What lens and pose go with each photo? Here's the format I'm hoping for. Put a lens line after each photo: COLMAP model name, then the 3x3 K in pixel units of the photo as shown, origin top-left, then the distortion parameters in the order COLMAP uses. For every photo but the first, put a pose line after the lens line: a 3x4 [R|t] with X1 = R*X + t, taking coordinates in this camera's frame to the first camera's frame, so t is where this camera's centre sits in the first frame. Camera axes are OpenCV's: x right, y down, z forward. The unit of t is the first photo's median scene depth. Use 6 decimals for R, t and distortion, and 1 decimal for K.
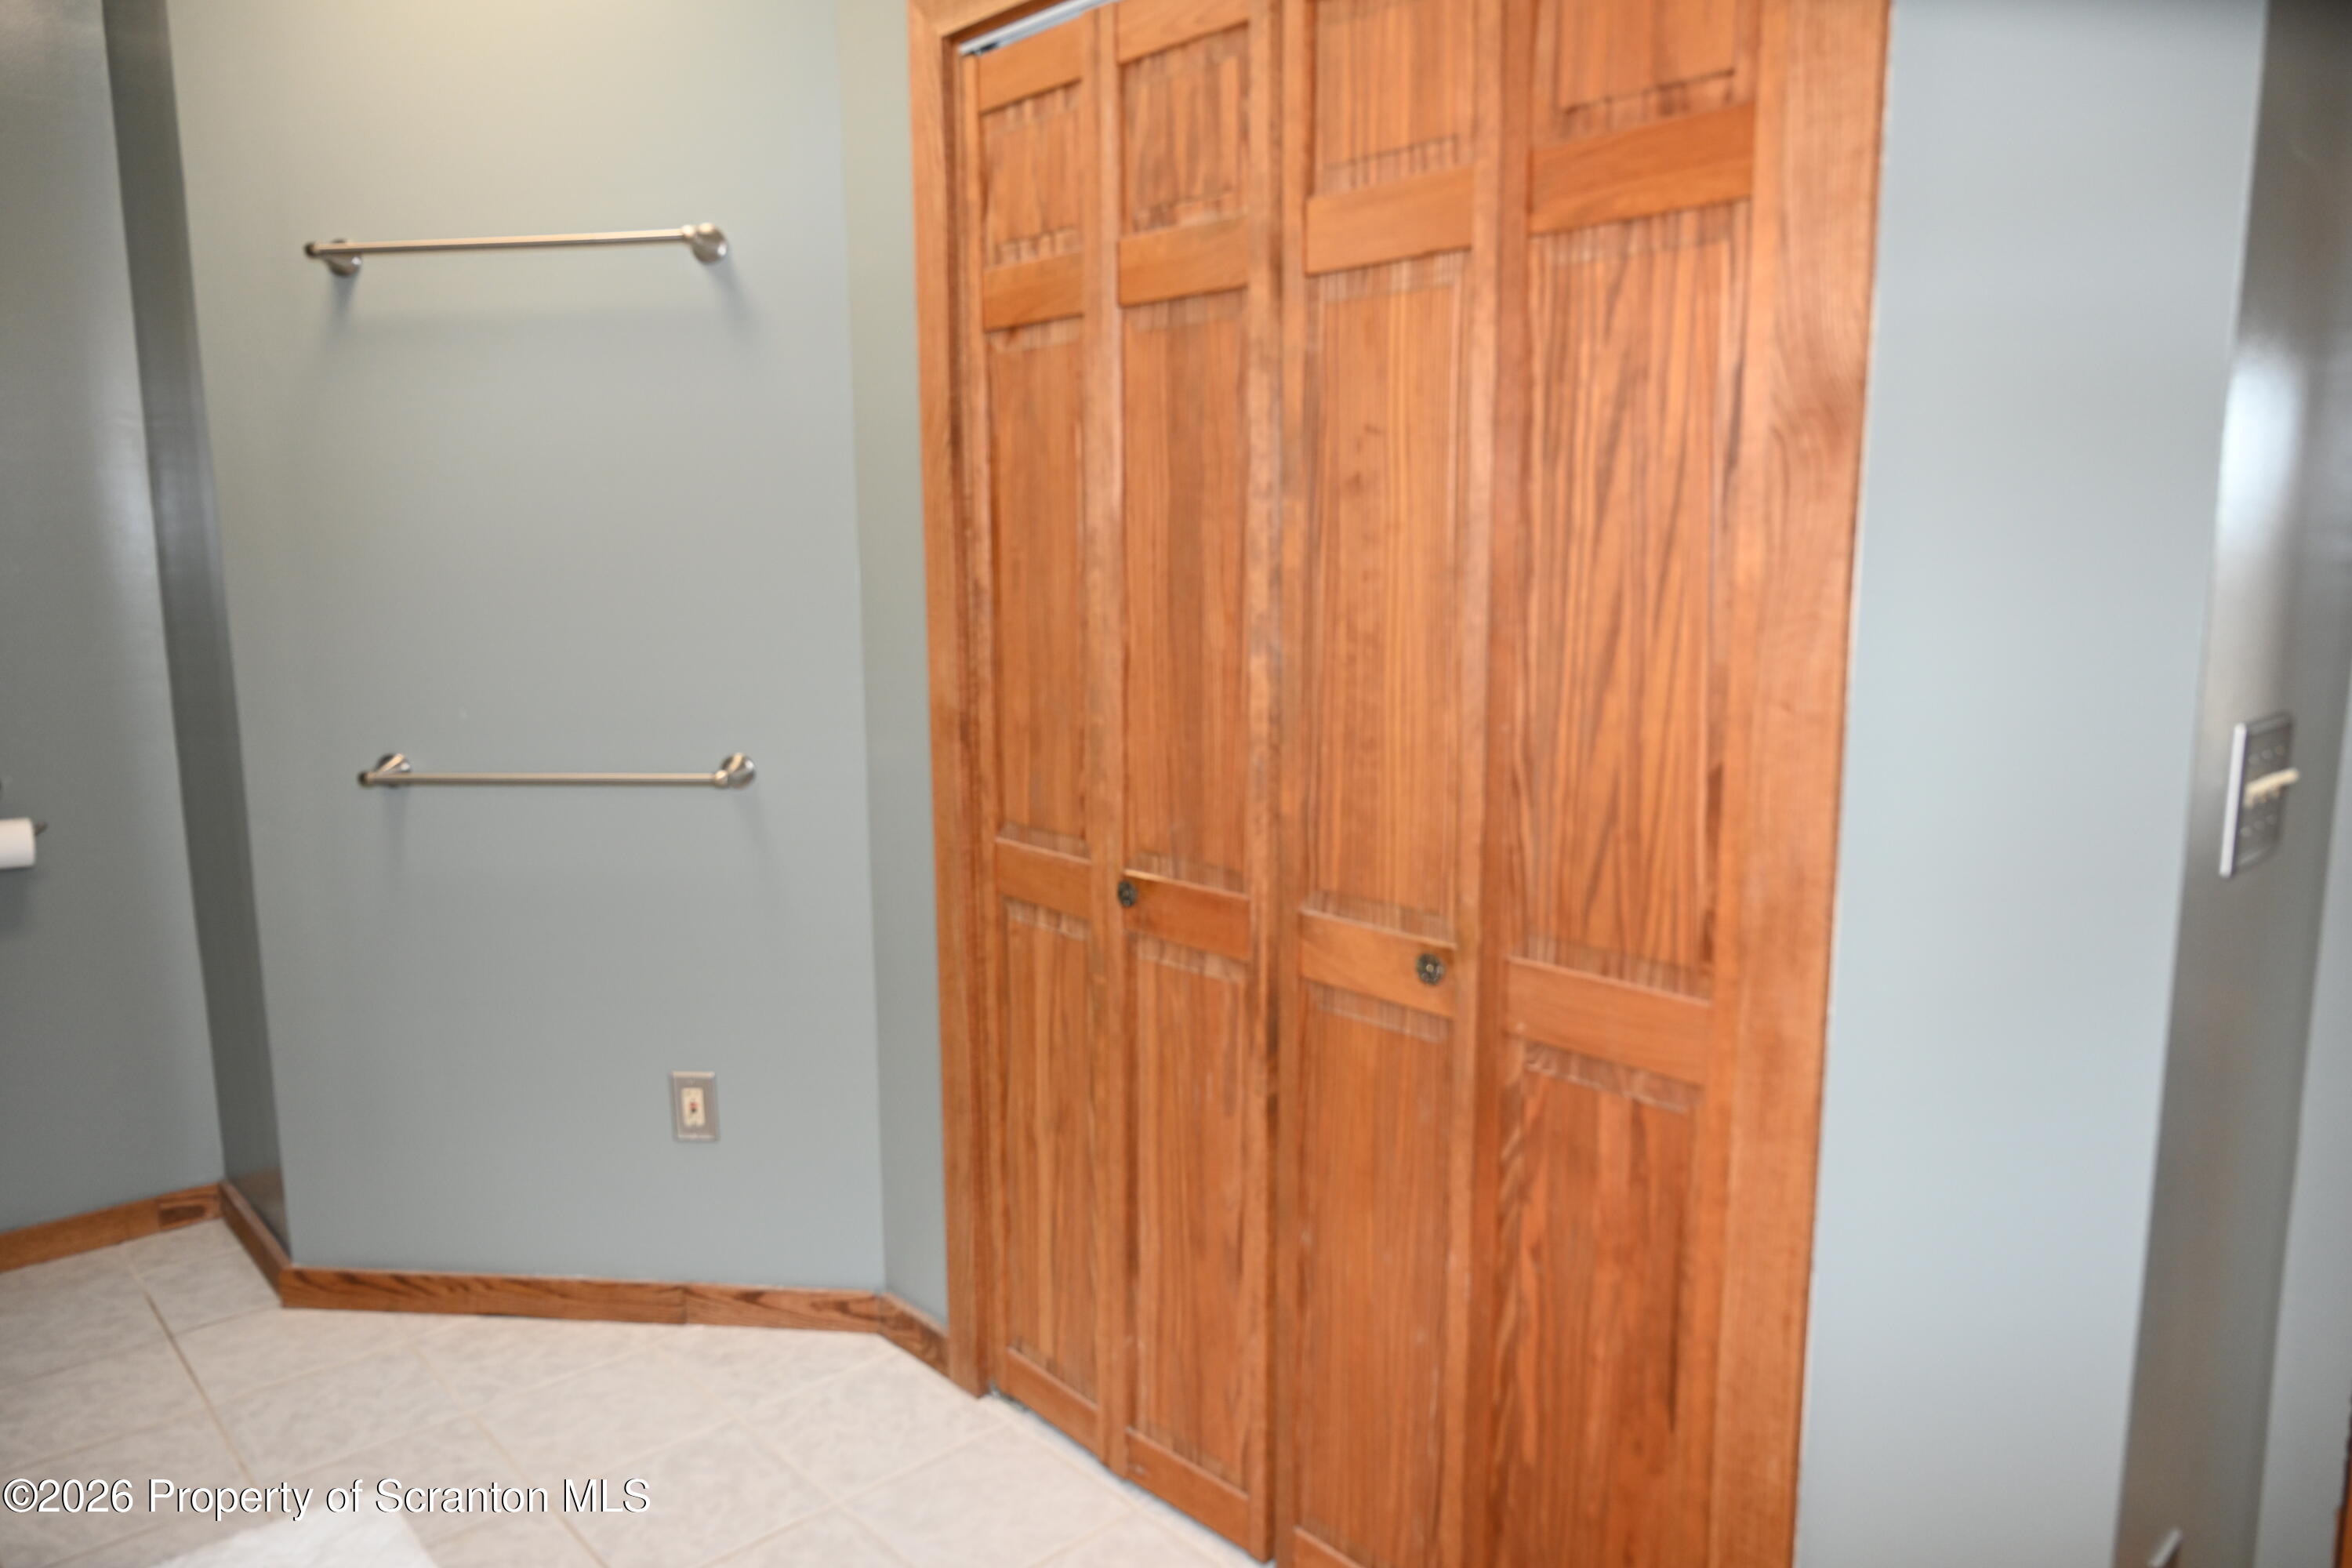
lens RADIAL K [[1566.4, 0, 1166.8], [0, 1566.4, 775.9], [0, 0, 1]] dist [-0.007611, -0.000670]
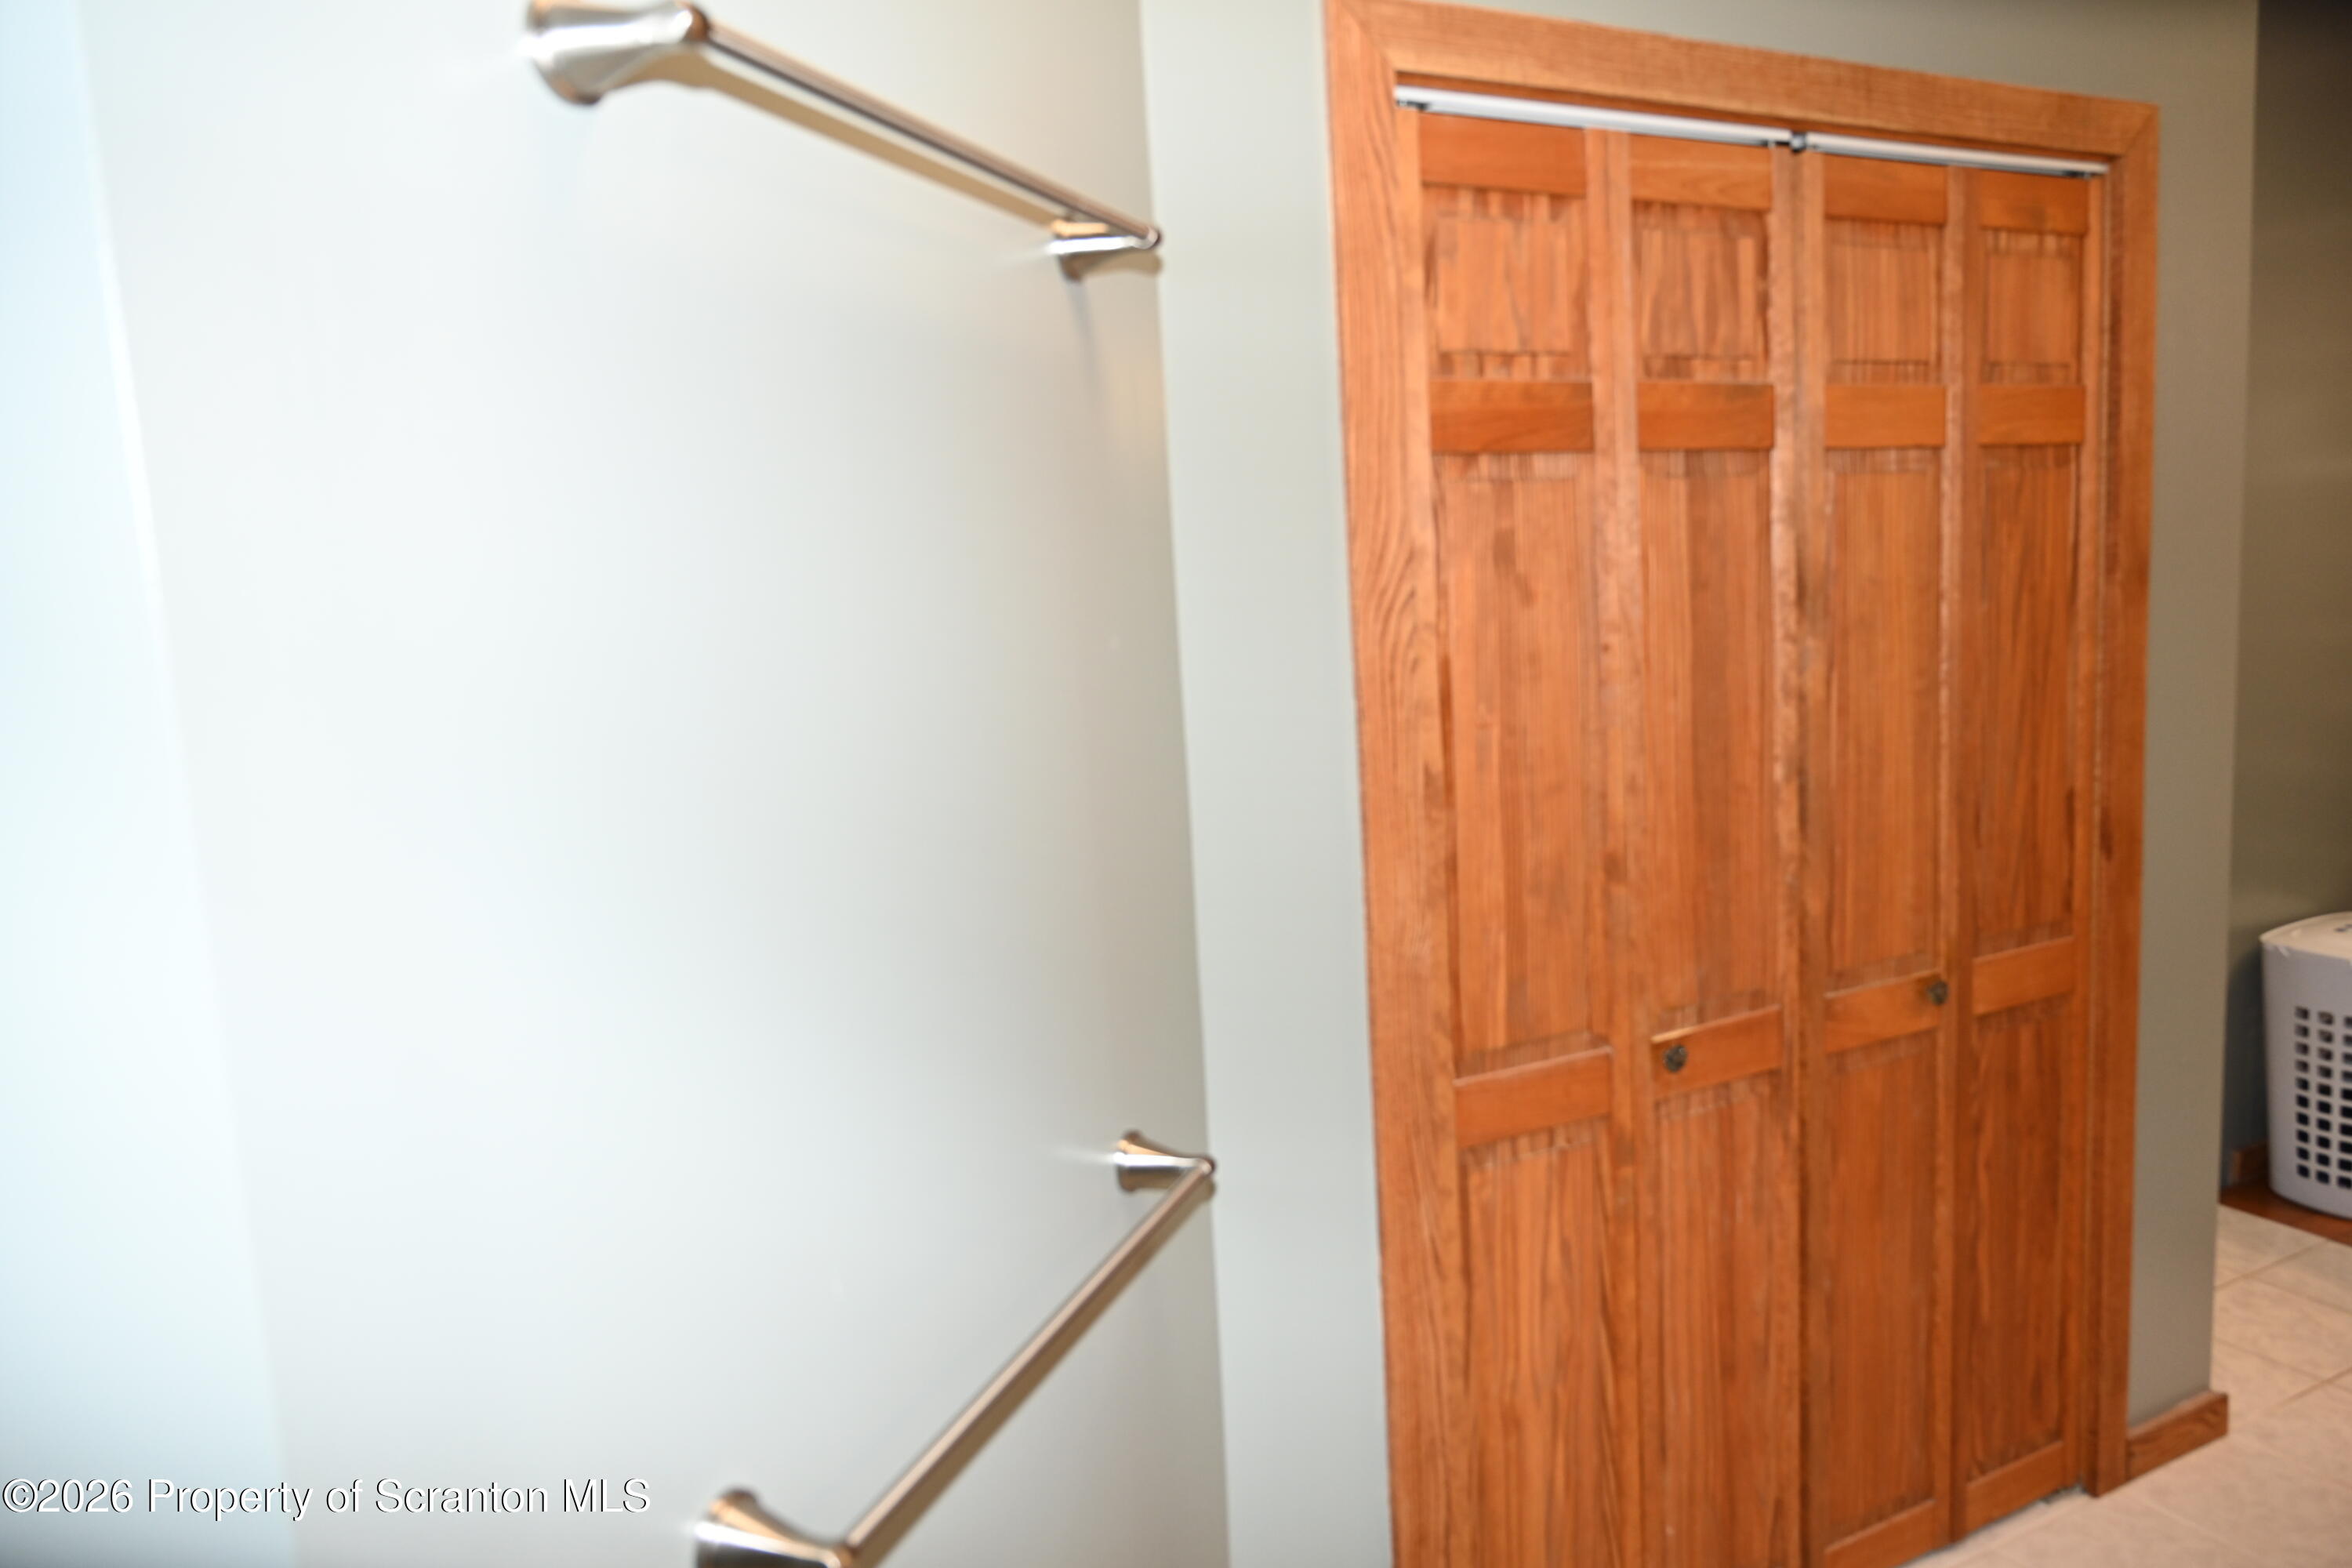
lens RADIAL K [[1566.4, 0, 1174.0], [0, 1566.4, 793.8], [0, 0, 1]] dist [-0.007611, -0.000670]
pose [[0.261222, -0.126771, 0.956918, -1.060440], [0.202244, 0.976523, 0.074159, -0.228228], [-0.943854, 0.174159, 0.280728, 1.057245]]
